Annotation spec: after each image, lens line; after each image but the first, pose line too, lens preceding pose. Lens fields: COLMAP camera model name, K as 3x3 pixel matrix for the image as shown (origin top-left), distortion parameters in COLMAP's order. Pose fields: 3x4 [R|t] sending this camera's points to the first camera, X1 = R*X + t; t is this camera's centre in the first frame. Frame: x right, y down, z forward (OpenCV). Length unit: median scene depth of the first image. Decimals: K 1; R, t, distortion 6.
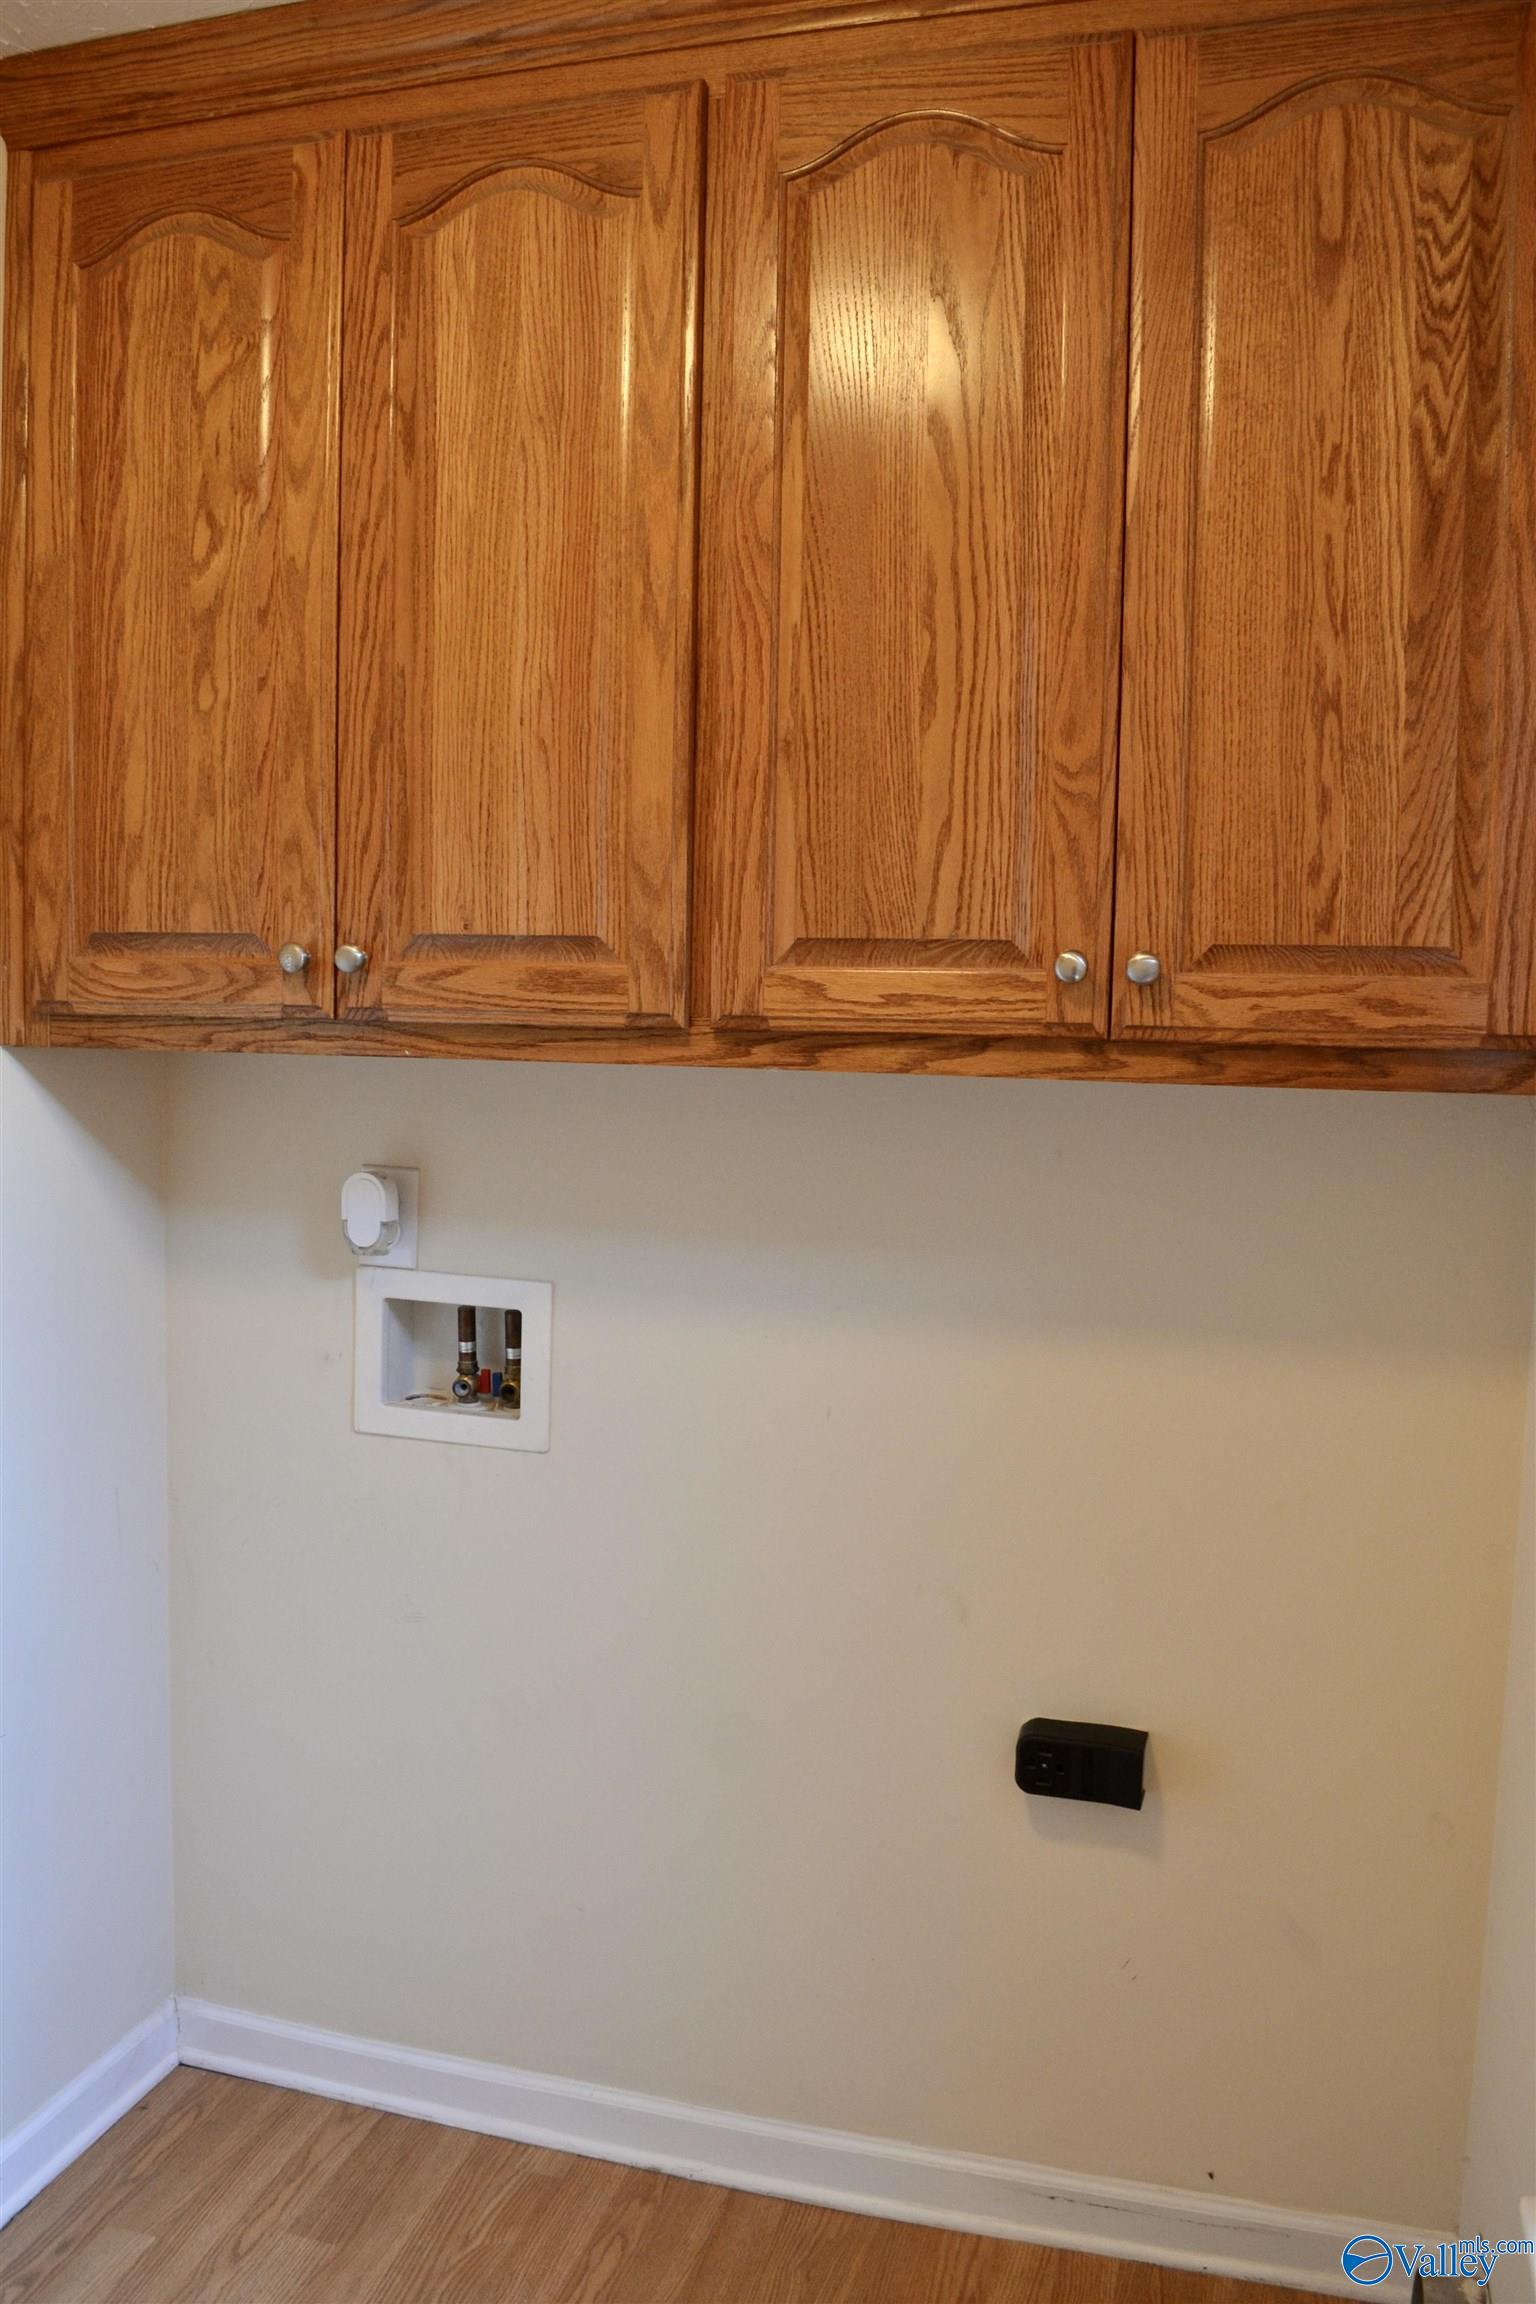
lens RADIAL K [[1853.6, 0, 768.0], [0, 1853.6, 1152.0], [0, 0, 1]] dist [-0.081136, 0.011153]
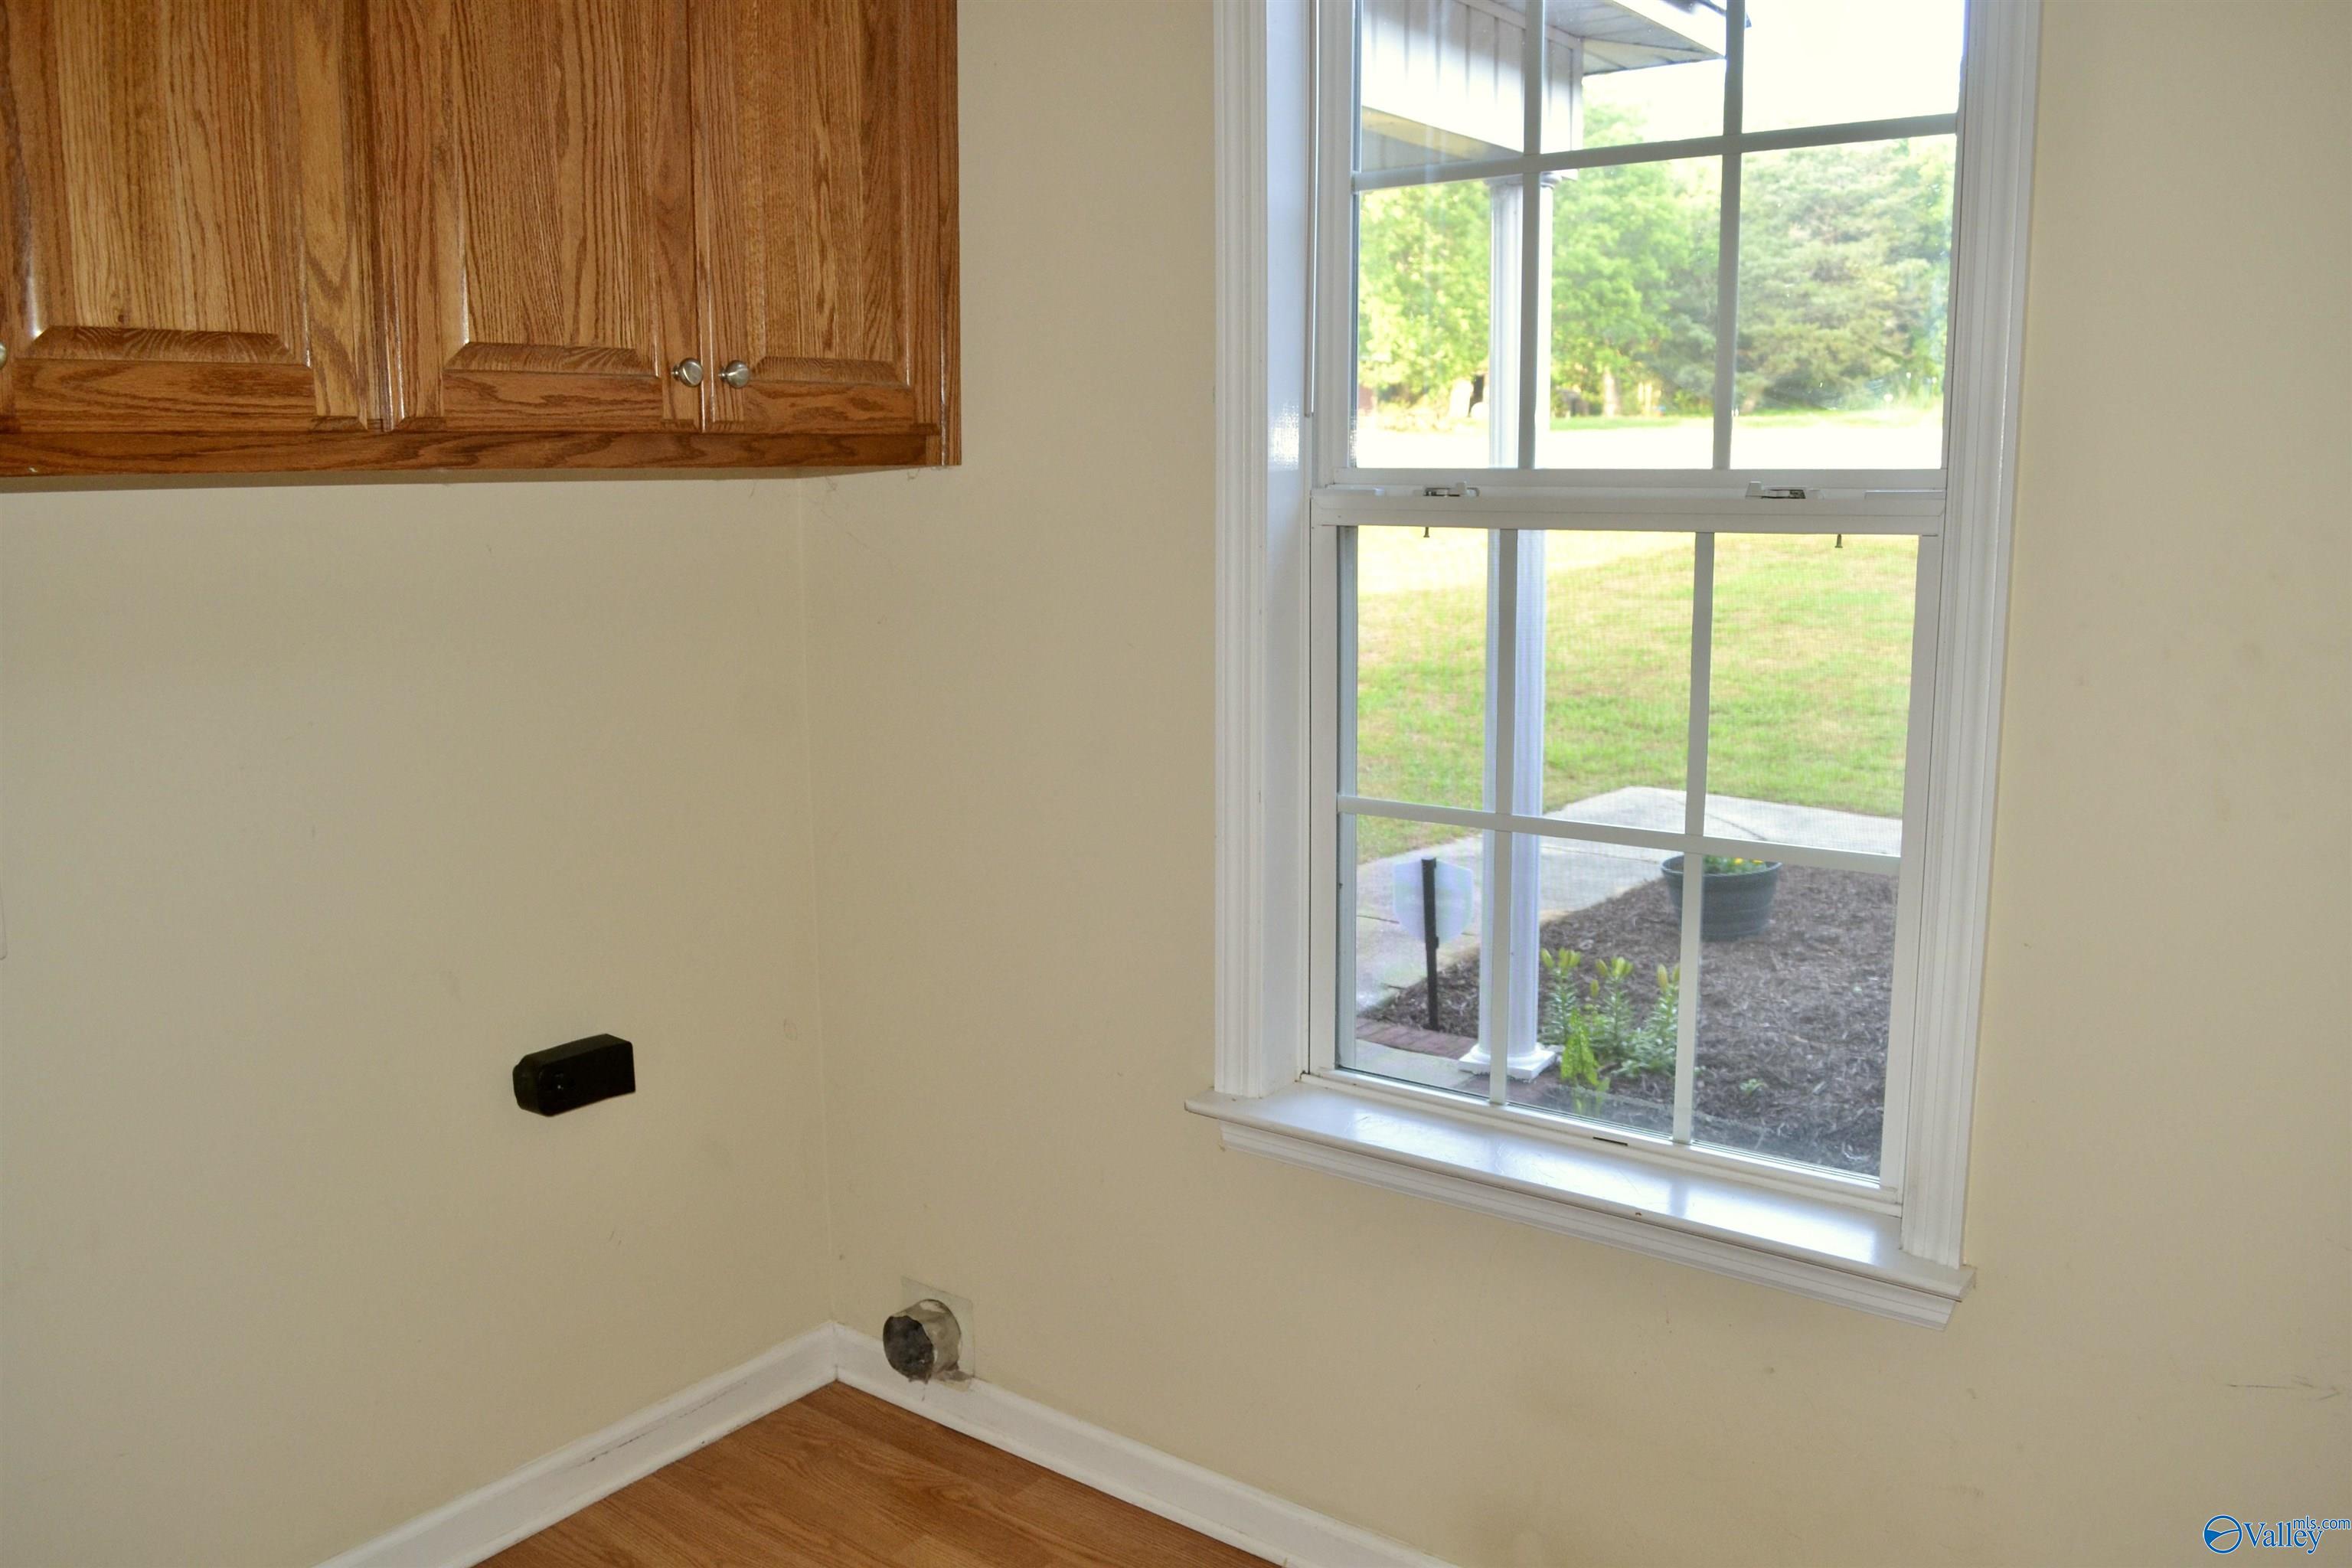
lens RADIAL K [[1892.2, 0, 1183.2], [0, 1892.2, 795.8], [0, 0, 1]] dist [-0.081136, 0.011153]
pose [[0.354673, -0.183508, 0.916805, -0.867985], [0.087261, 0.982767, 0.162954, 0.000999], [-0.930910, 0.022206, 0.364574, 0.244664]]
